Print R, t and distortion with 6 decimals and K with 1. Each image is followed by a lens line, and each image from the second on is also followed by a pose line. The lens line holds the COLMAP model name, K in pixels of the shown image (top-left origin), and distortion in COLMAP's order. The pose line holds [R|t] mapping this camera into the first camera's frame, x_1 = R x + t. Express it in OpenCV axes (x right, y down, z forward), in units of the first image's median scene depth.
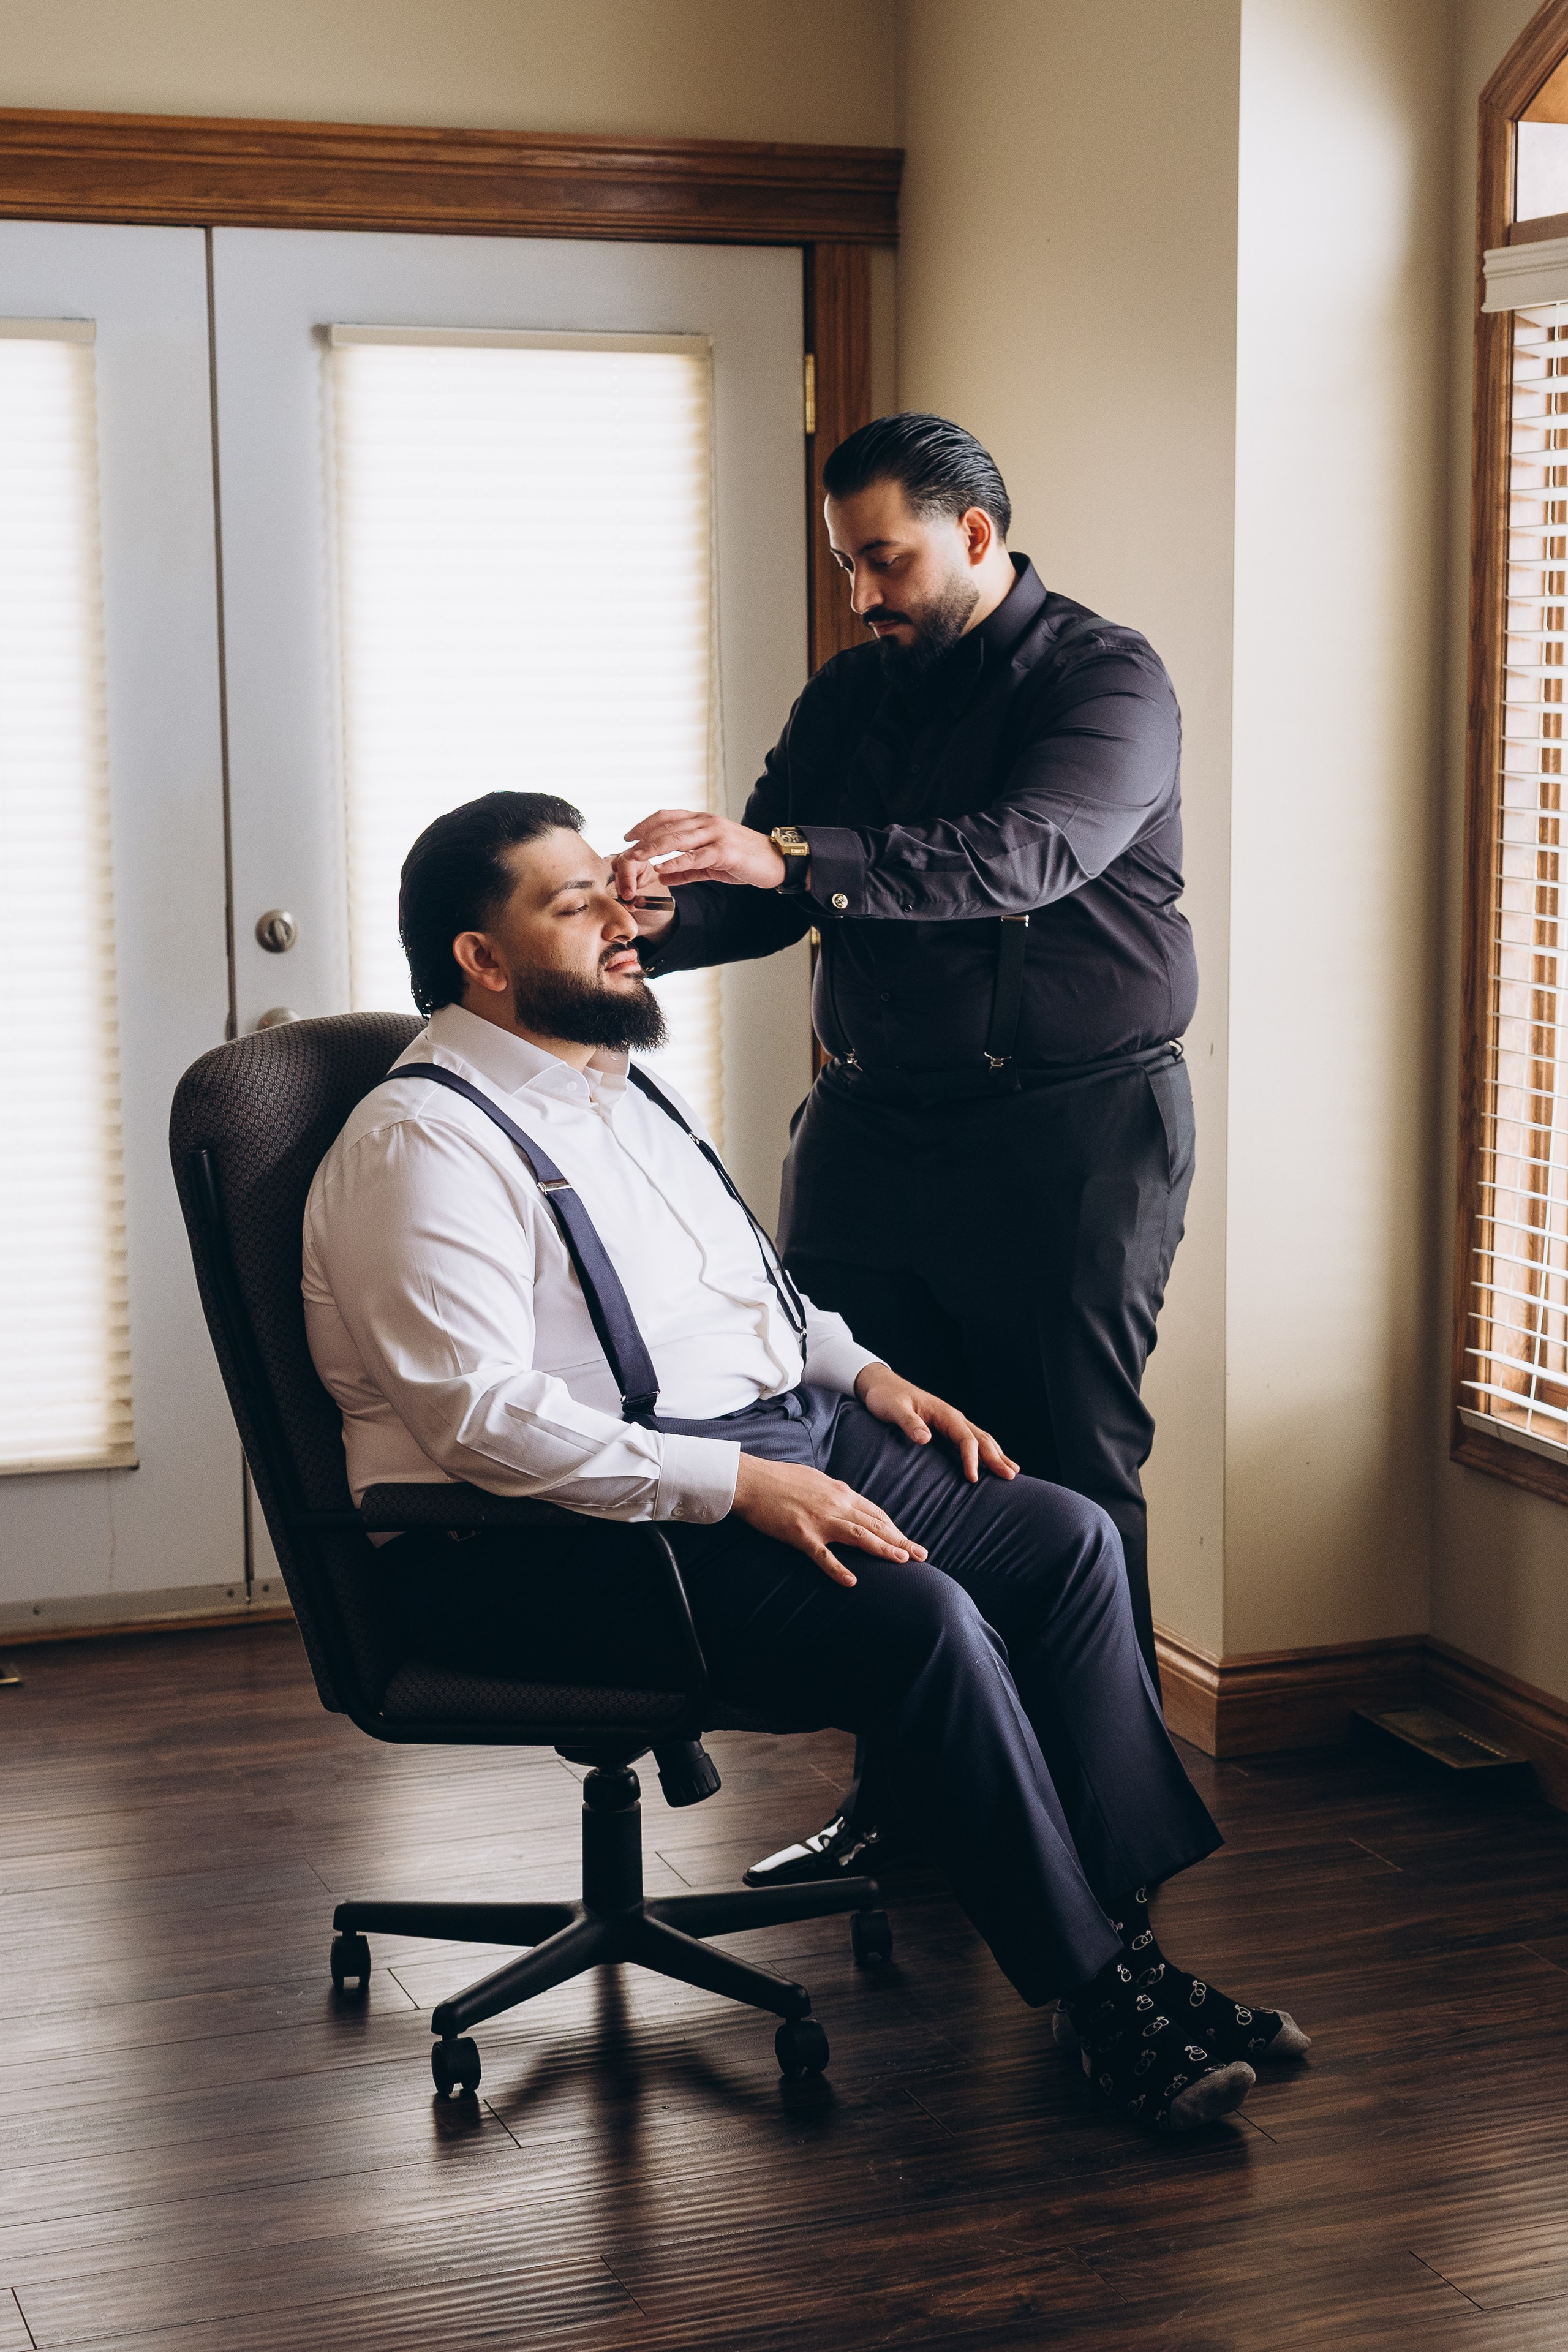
lens RADIAL K [[3886.4, 0, 1014.3], [0, 3886.4, 1187.6], [0, 0, 1]] dist [0.026984, -0.107335]
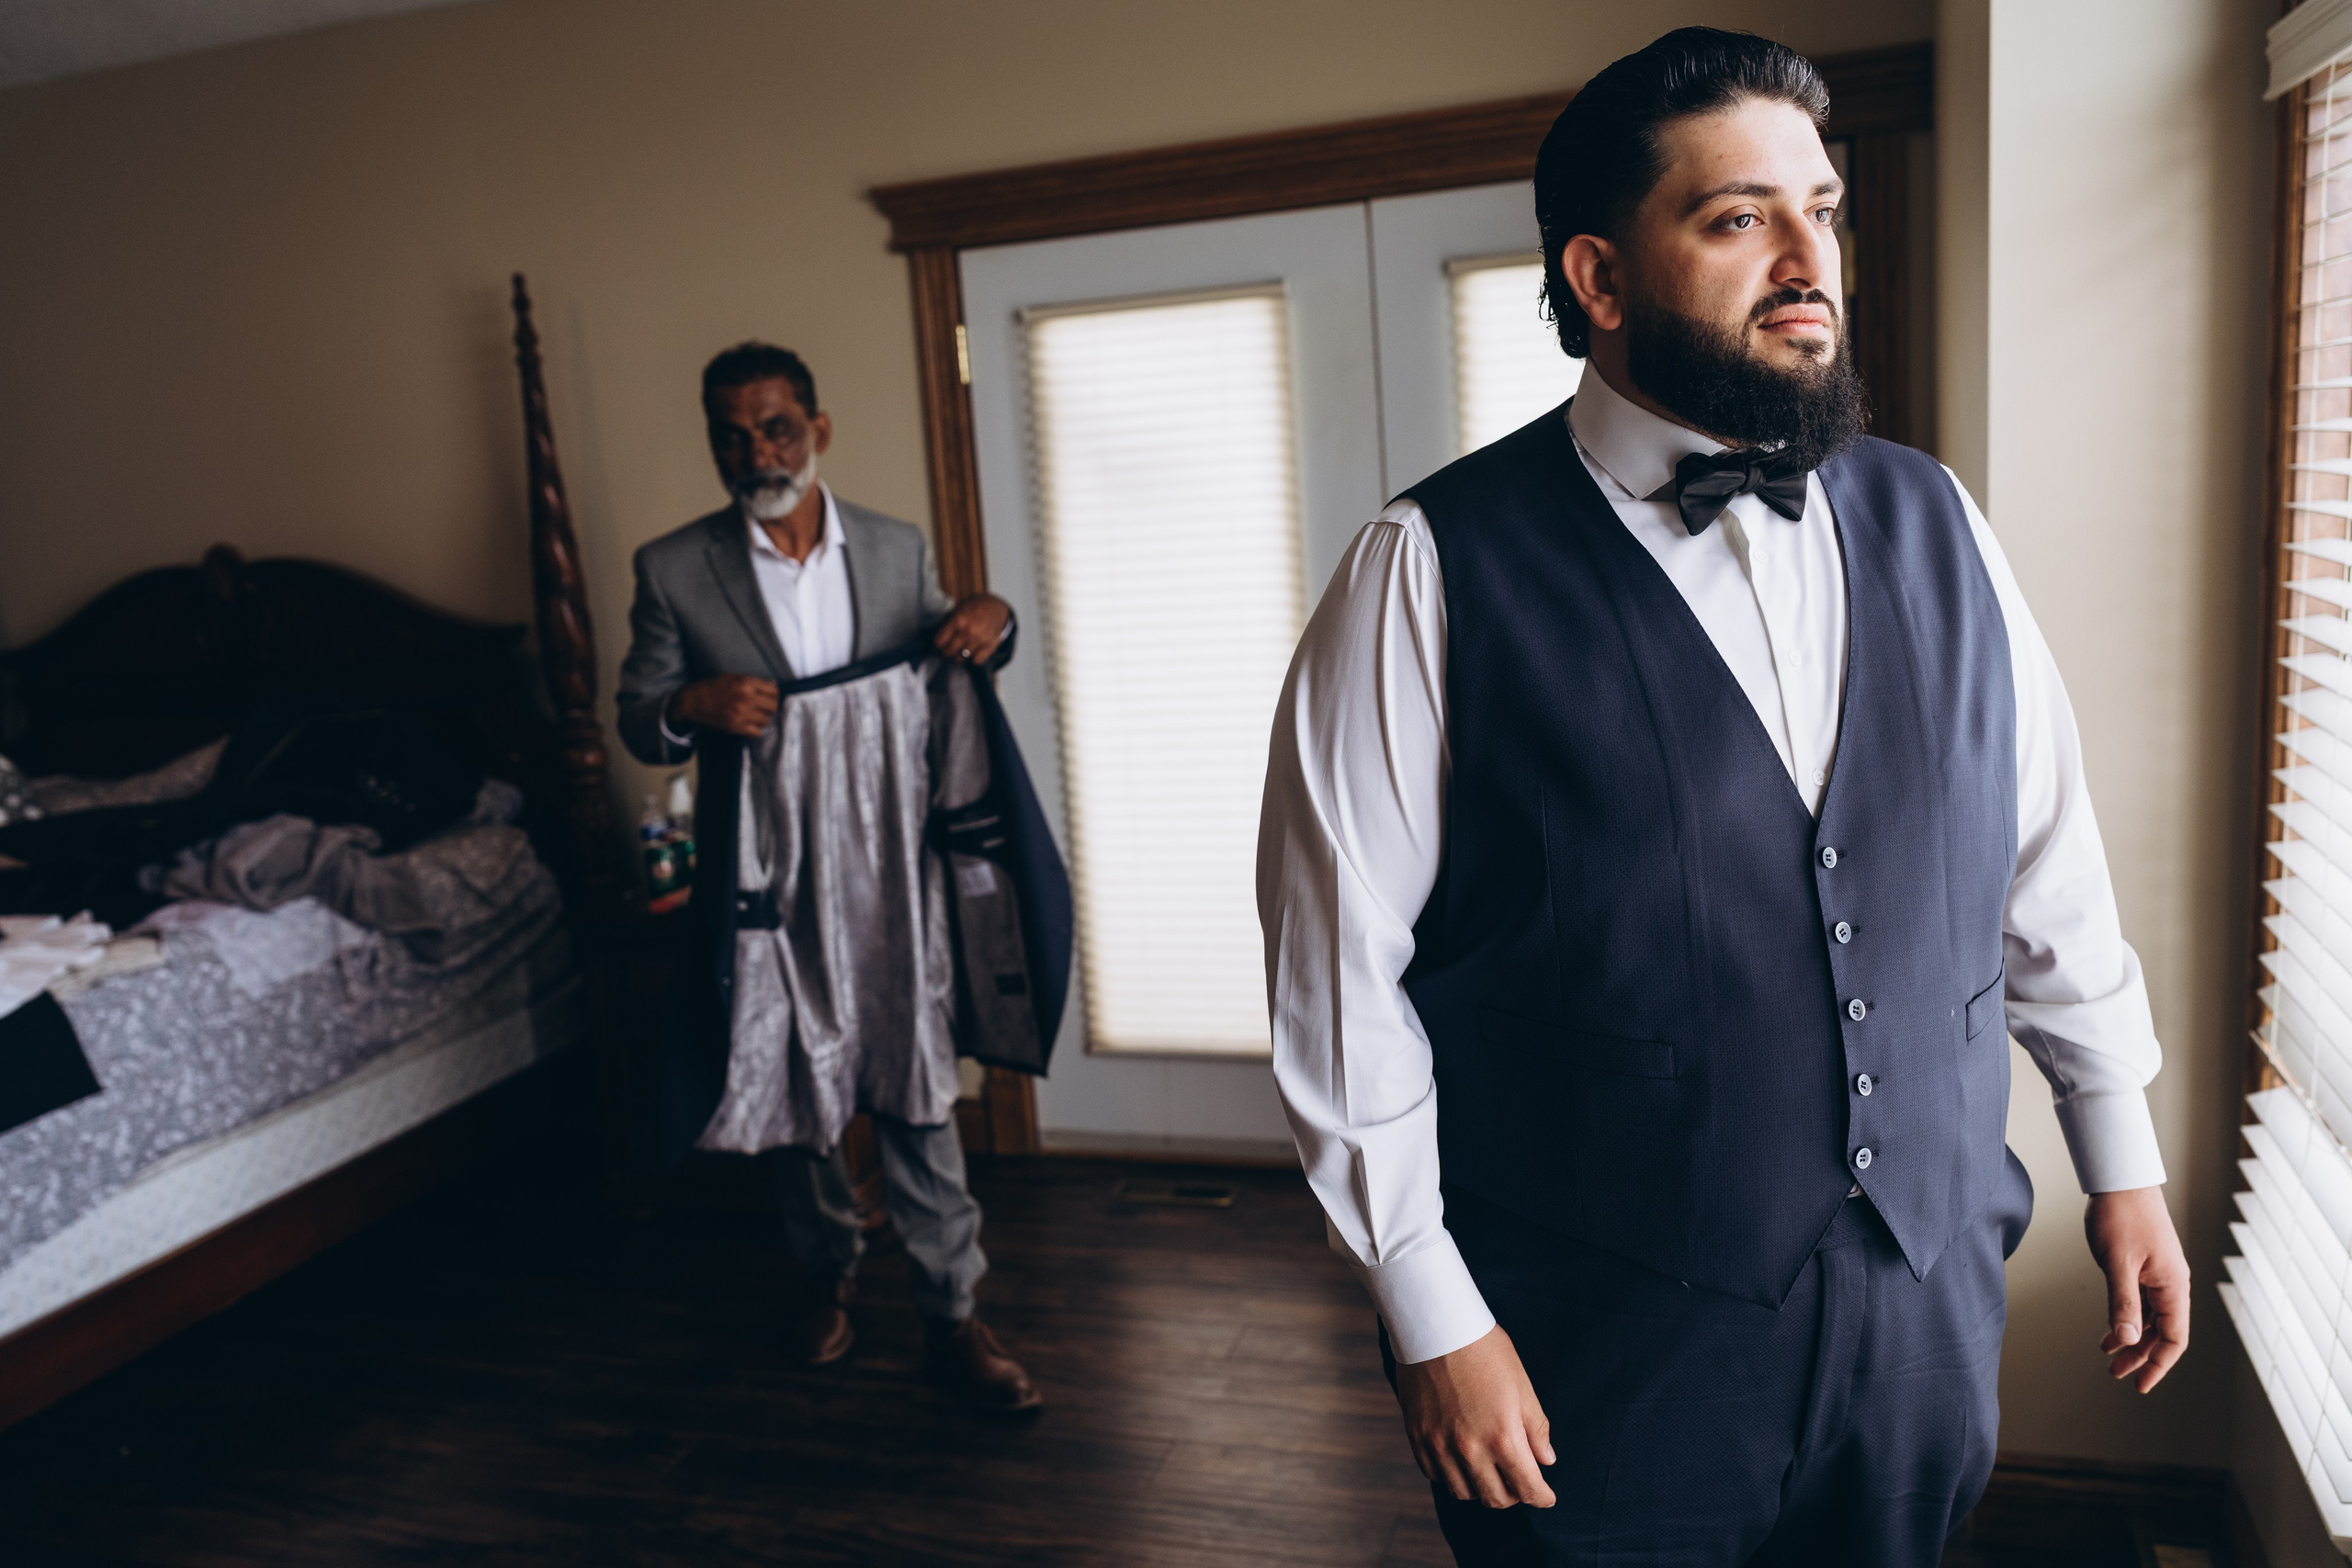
lens RADIAL K [[1870.7, 0, 1178.3], [0, 1870.7, 798.5], [0, 0, 1]] dist [-0.003303, -0.002666]
pose [[0.751797, 0.061082, -0.656560, 0.197358], [-0.018260, 0.997247, 0.071869, -0.082091], [0.659142, -0.042042, 0.750842, 0.453206]]
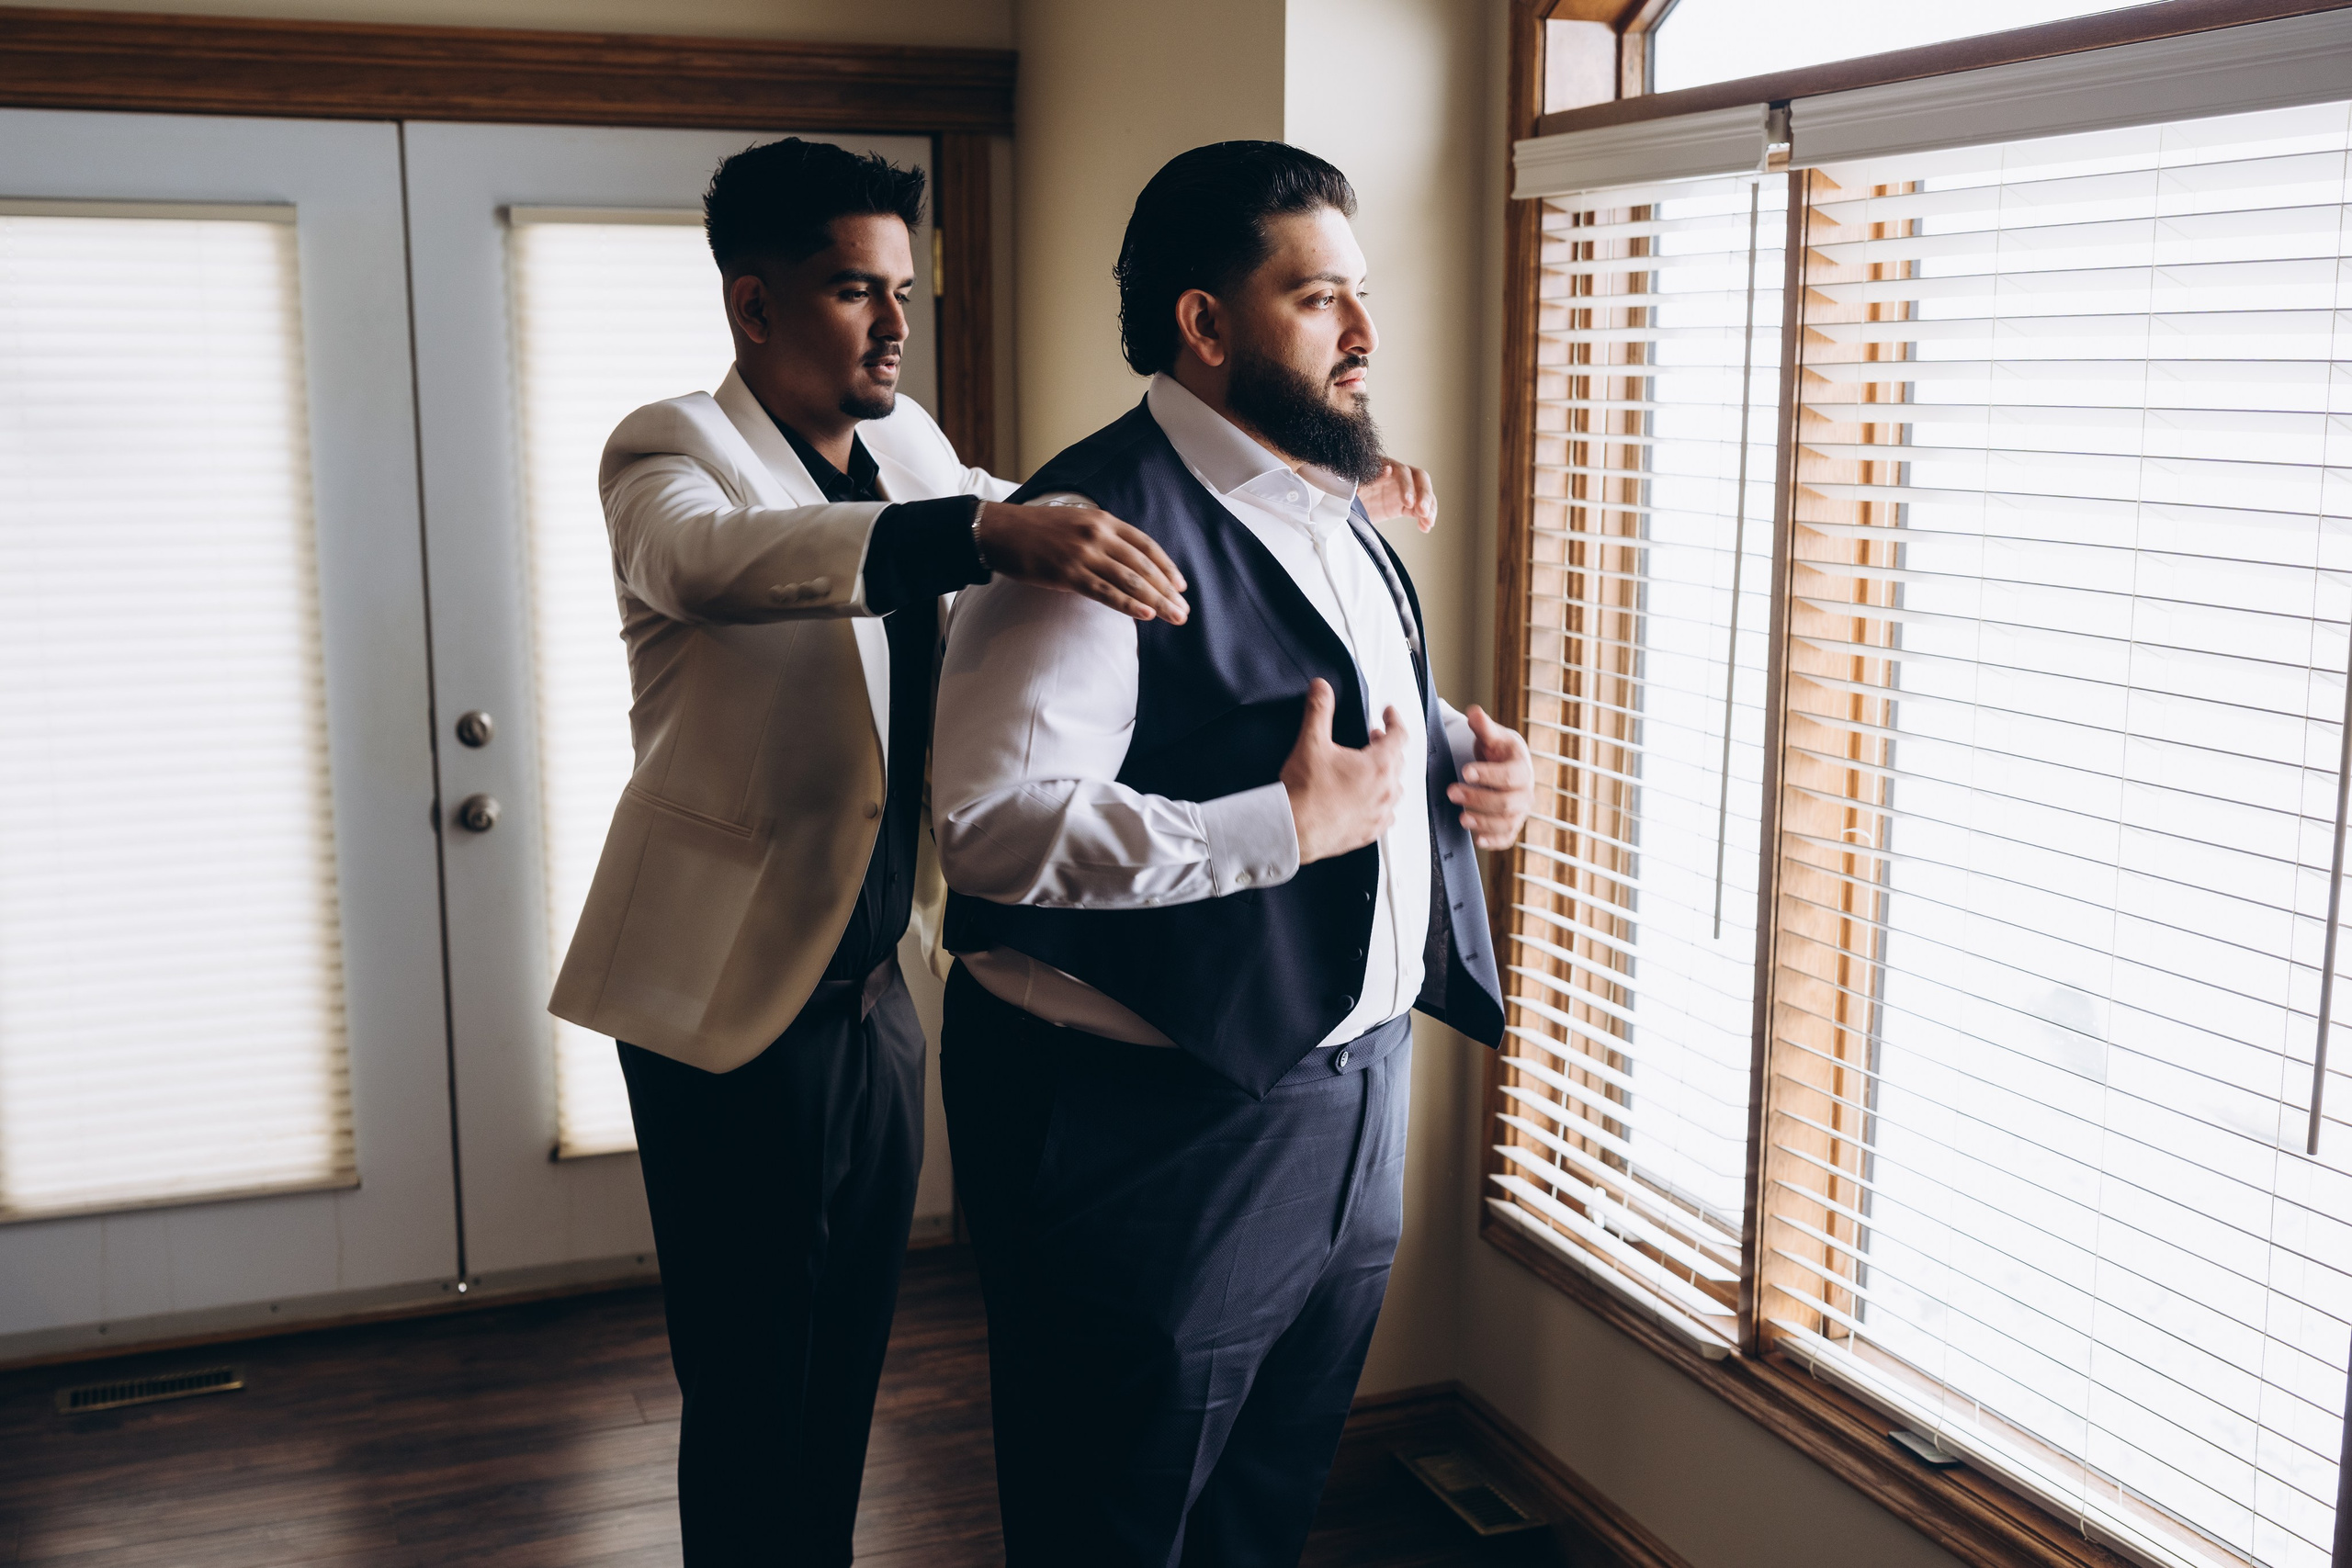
lens RADIAL K [[2467.0, 0, 1170.9], [0, 2467.0, 788.4], [0, 0, 1]] dist [0.007331, -0.003365]
pose [[0.999725, 0.002492, -0.023307, 0.037801], [-0.001881, 0.999655, 0.026186, -0.071264], [0.023364, -0.026135, 0.999385, 0.278882]]
